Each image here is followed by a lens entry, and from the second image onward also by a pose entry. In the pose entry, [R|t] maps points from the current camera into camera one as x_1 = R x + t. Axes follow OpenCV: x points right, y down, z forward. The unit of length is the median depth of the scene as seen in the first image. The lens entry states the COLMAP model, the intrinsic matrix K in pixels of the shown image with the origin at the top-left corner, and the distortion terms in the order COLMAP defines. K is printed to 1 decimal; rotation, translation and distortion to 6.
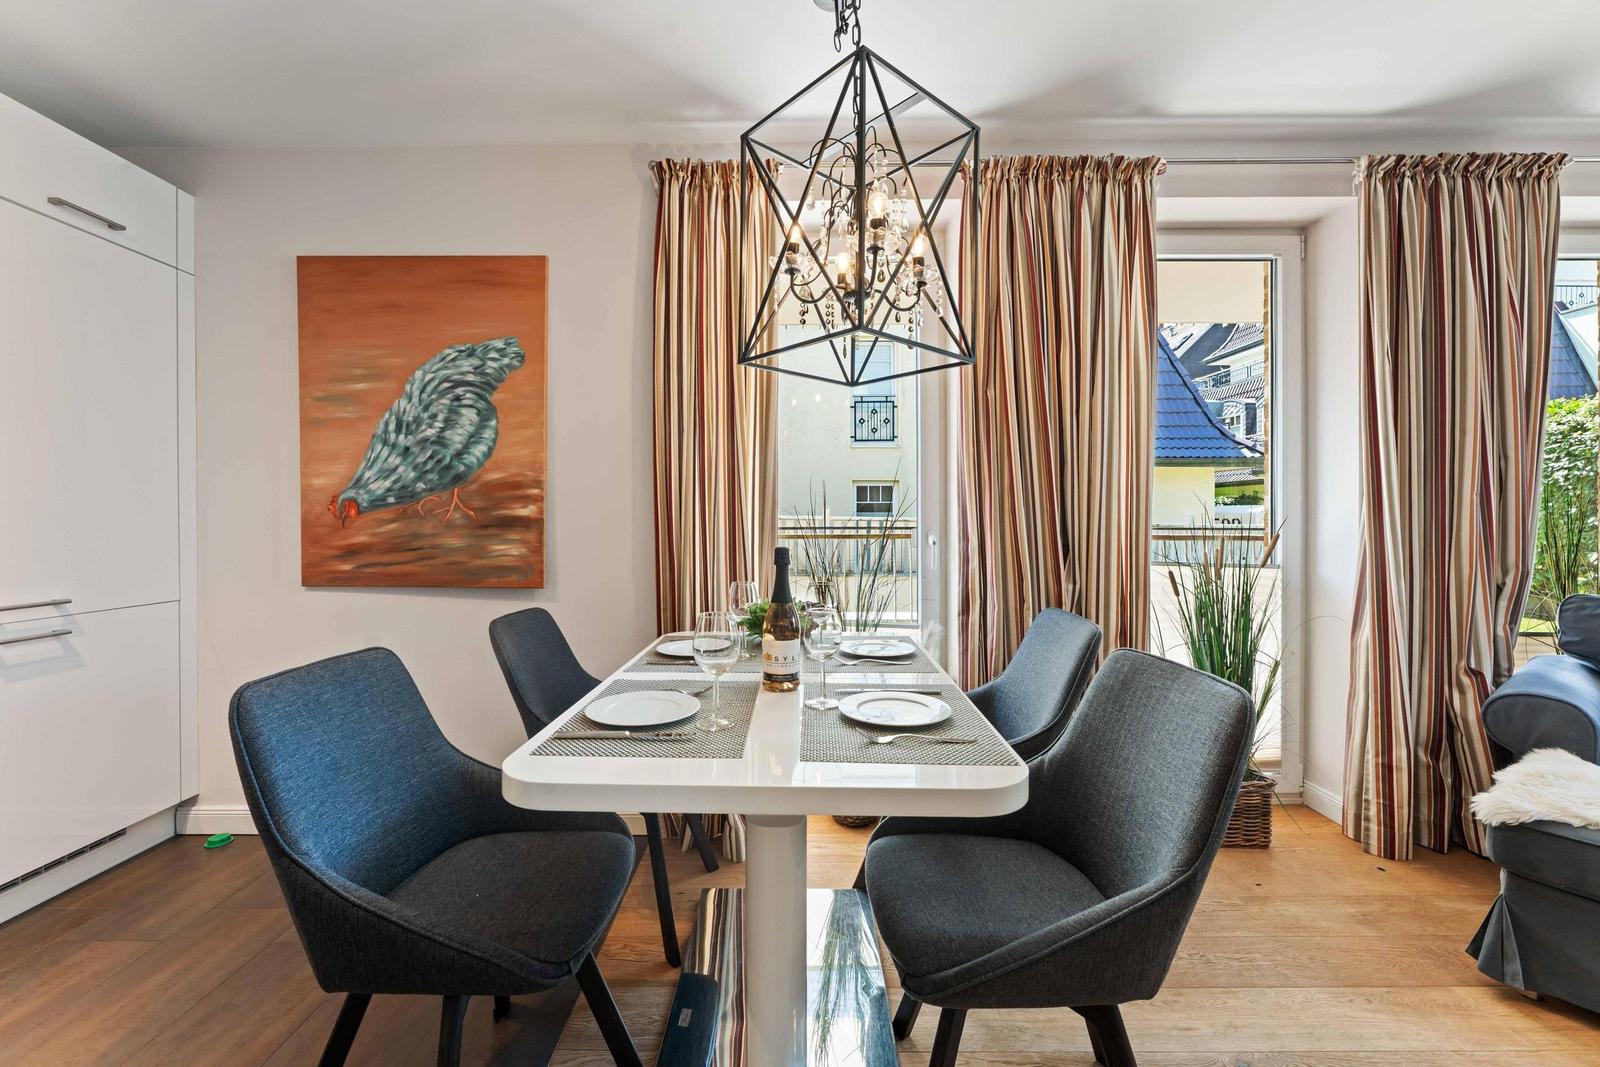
lens RADIAL K [[645.7, 0, 798.7], [0, 645.7, 512.9], [0, 0, 1]] dist [-0.003302, 0.000563]
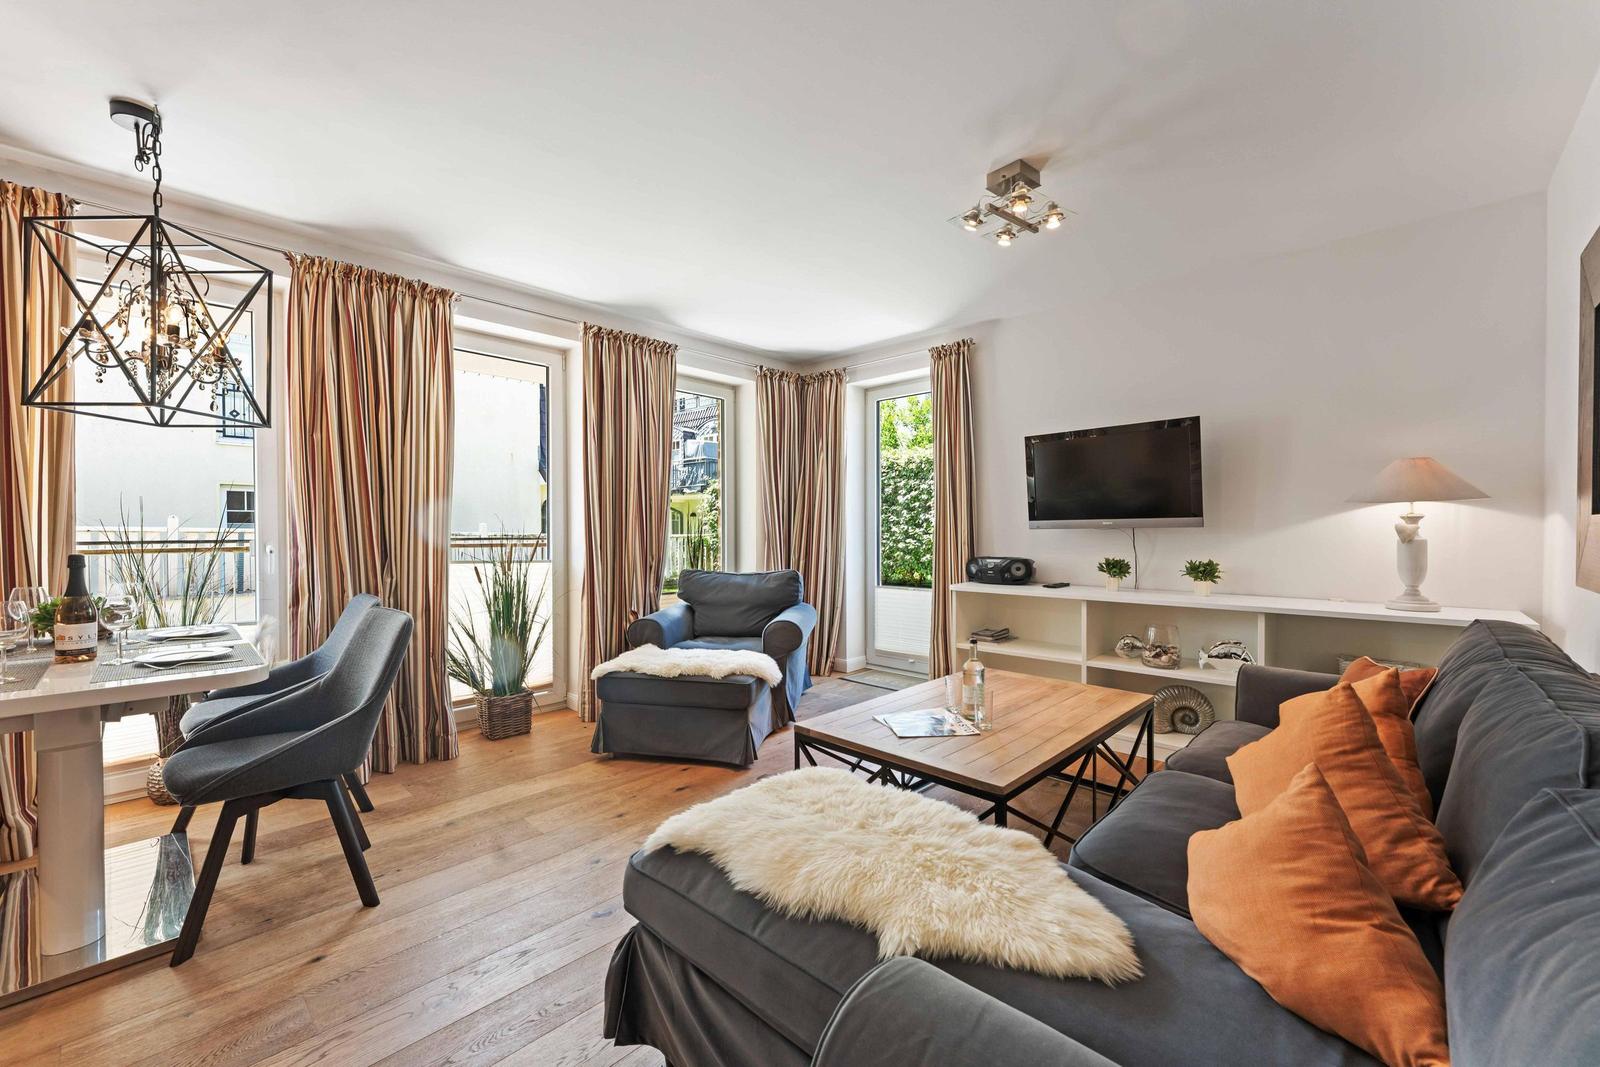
lens RADIAL K [[642.0, 0, 800.0], [0, 642.0, 533.5], [0, 0, 1]] dist [-0.000526, -0.000303]
pose [[0.691505, -0.005567, 0.722350, 0.032566], [-0.005528, 0.999900, 0.012998, -0.010235], [-0.722350, -0.012981, 0.691406, -0.630653]]
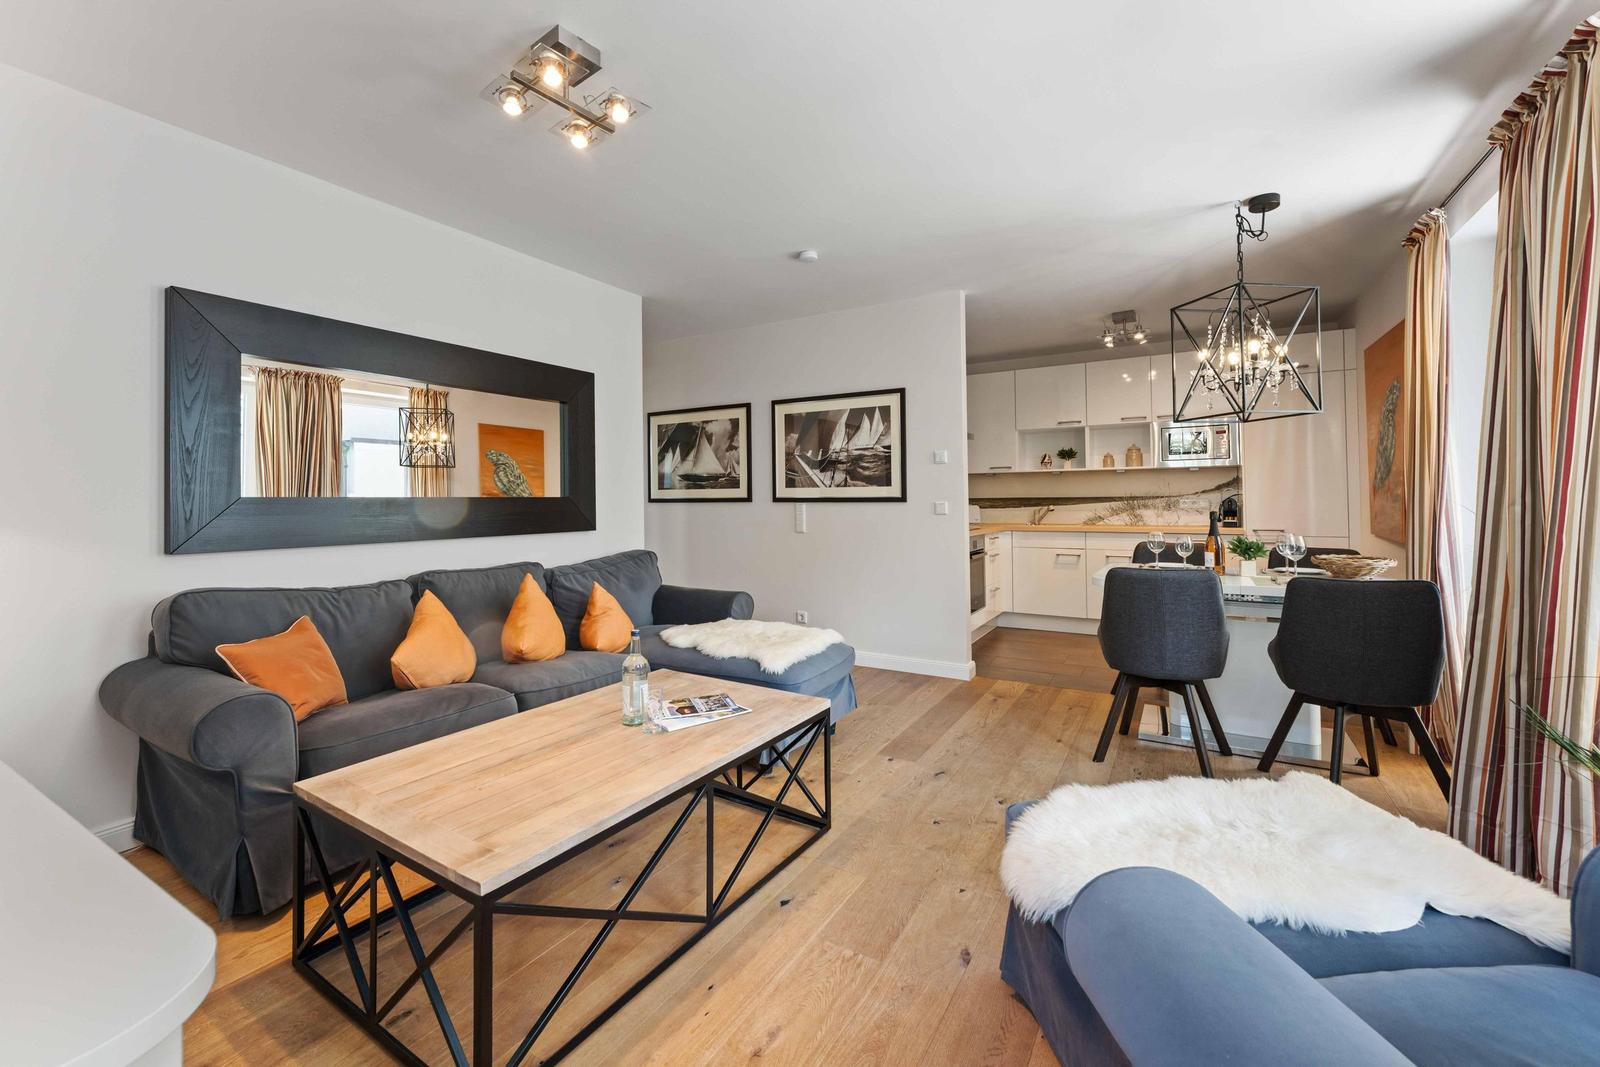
lens RADIAL K [[650.0, 0, 796.4], [0, 650.0, 487.4], [0, 0, 1]] dist [-0.001765, -0.000418]
pose [[-0.519958, -0.009739, -0.854136, 1.715248], [0.018286, 0.999579, -0.022529, -0.003060], [0.853996, -0.027332, -0.519561, 0.610498]]
